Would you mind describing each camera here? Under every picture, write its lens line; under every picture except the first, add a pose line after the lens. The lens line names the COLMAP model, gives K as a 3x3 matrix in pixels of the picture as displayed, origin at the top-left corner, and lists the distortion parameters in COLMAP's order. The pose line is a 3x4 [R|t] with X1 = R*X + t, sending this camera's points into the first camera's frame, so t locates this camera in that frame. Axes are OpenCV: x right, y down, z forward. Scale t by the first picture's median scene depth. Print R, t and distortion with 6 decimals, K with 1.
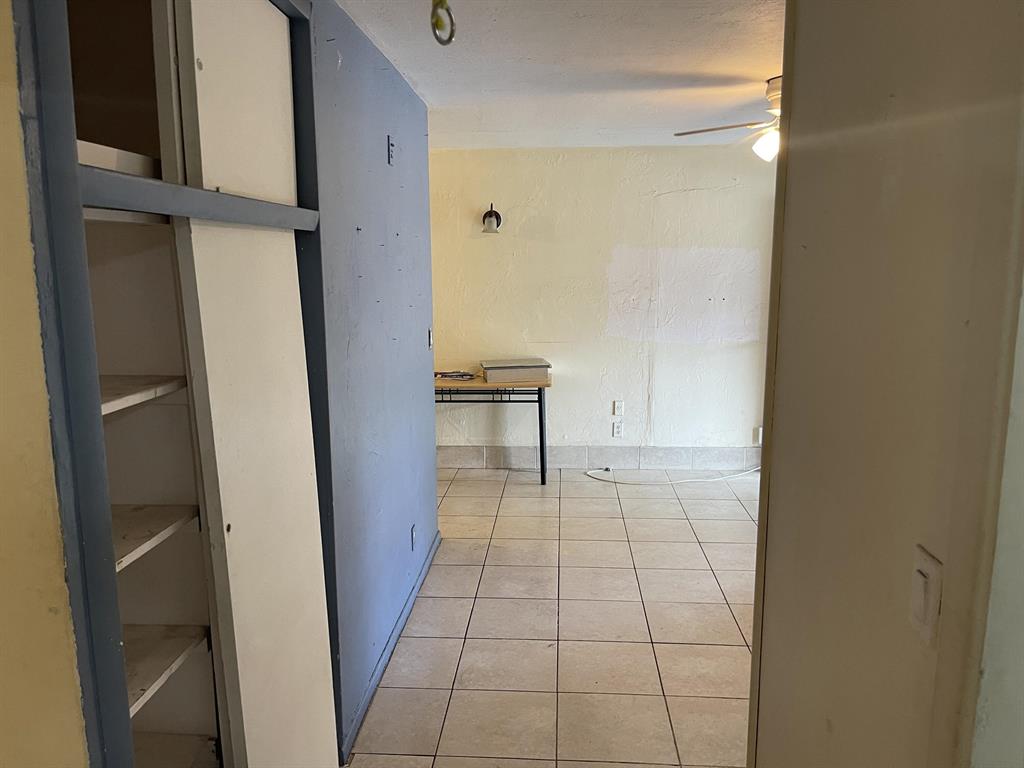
lens RADIAL K [[774.2, 0, 511.6], [0, 774.2, 383.1], [0, 0, 1]] dist [0.061296, -0.077836]
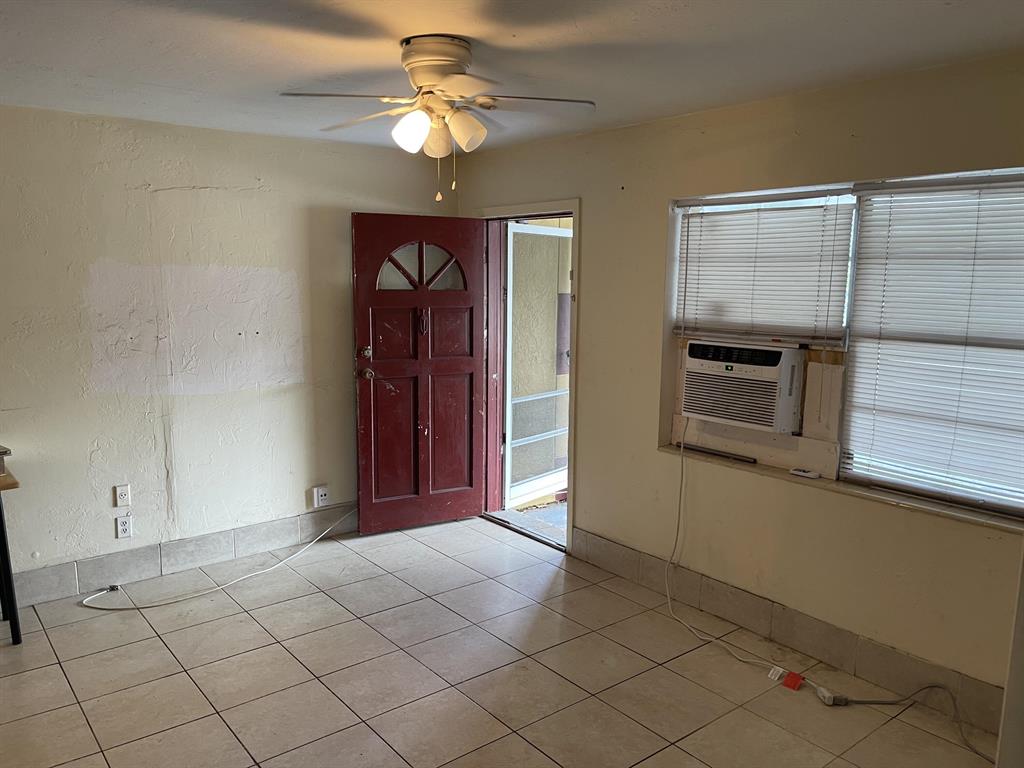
lens RADIAL K [[774.2, 0, 515.4], [0, 774.2, 389.0], [0, 0, 1]] dist [0.061296, -0.077836]
pose [[0.733683, -0.087109, 0.673885, -0.065477], [0.095744, 0.995107, 0.024392, -0.045499], [-0.672713, 0.046624, 0.738433, 0.250083]]
